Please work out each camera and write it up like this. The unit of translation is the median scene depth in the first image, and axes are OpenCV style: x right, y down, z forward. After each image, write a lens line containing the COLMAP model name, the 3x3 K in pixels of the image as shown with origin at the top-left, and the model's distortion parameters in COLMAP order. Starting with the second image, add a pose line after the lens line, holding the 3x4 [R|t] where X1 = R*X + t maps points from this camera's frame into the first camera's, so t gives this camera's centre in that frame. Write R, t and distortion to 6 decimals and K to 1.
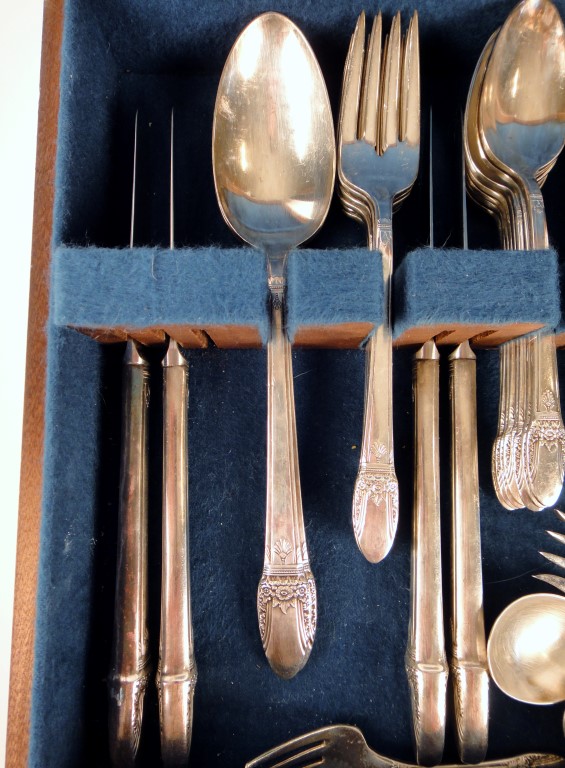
lens RADIAL K [[559.3, 0, 283.7], [0, 559.3, 379.5], [0, 0, 1]] dist [0.024906, -0.003268]
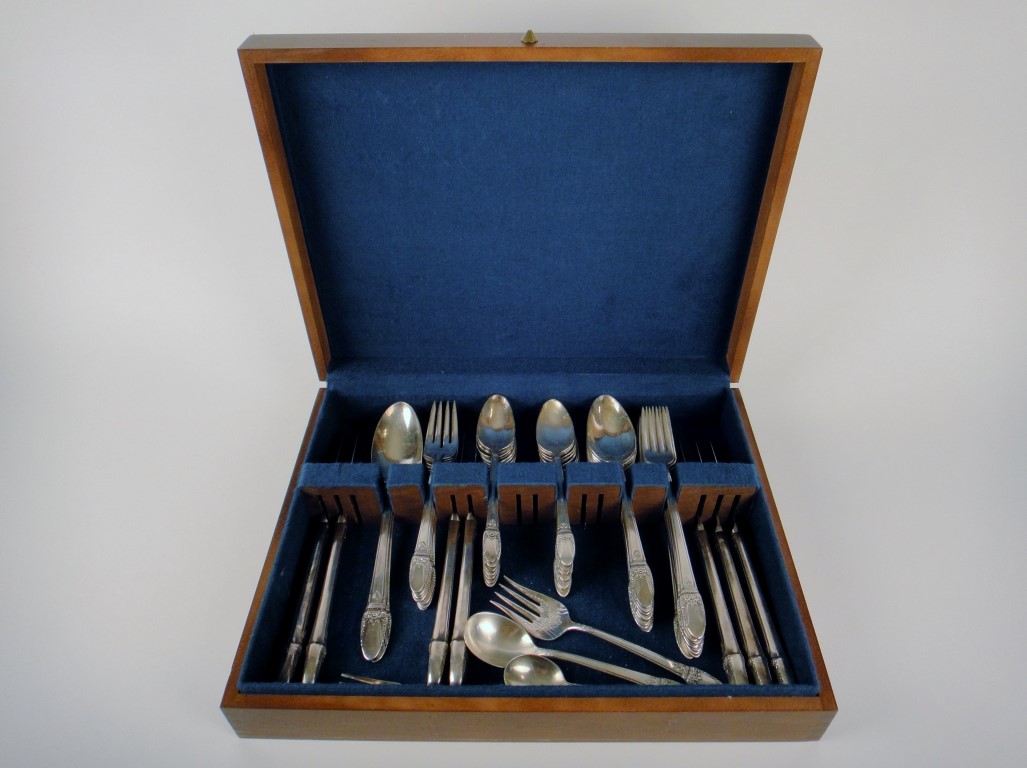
lens RADIAL K [[747.9, 0, 517.6], [0, 747.9, 380.7], [0, 0, 1]] dist [0.024906, -0.003268]
pose [[0.998899, -0.020524, -0.042197, 0.676944], [-0.012406, 0.751760, -0.659320, 1.580438], [0.045254, 0.659117, 0.750677, -1.671345]]
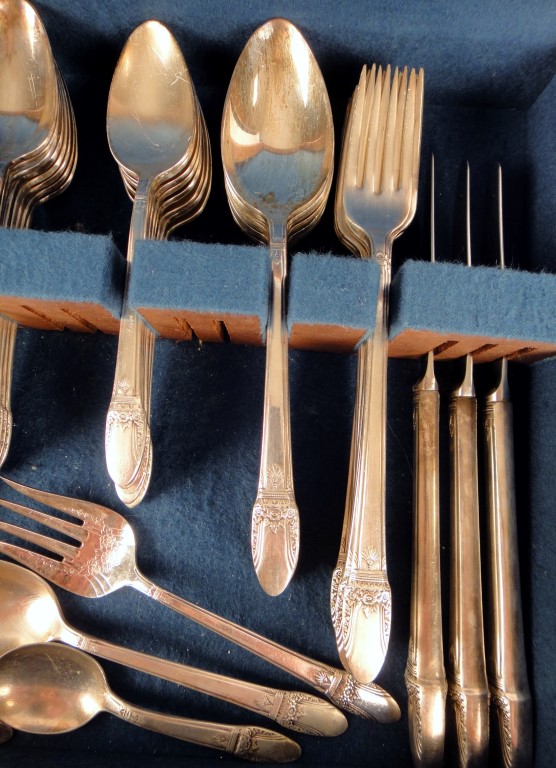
lens RADIAL K [[584.8, 0, 277.3], [0, 584.8, 379.6], [0, 0, 1]] dist [0.026639, -0.000437]
pose [[0.996180, 0.082803, -0.027716, 1.017678], [-0.083760, 0.995858, -0.035374, 0.047222], [0.024672, 0.037561, 0.998990, -0.088670]]
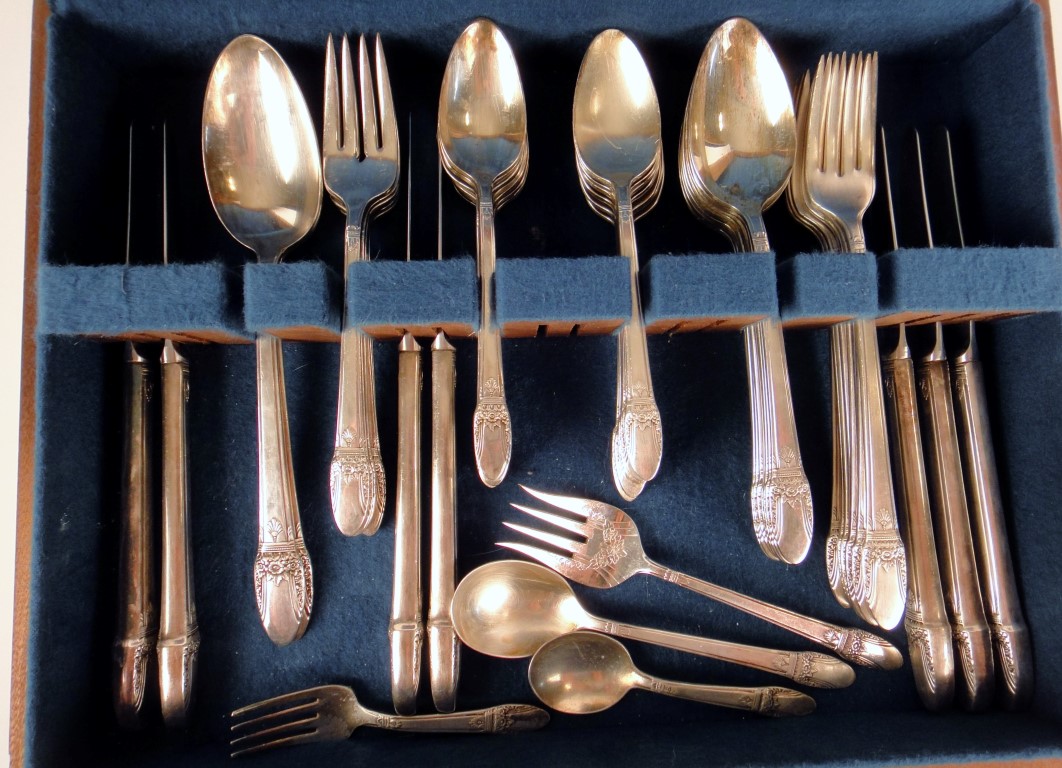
lens RADIAL K [[808.7, 0, 531.8], [0, 808.7, 368.2], [0, 0, 1]] dist [0.026639, -0.000437]
pose [[0.999645, -0.023213, 0.013082, 0.495227], [0.022928, 0.999505, 0.021547, -0.032524], [-0.013576, -0.021239, 0.999682, -0.595519]]
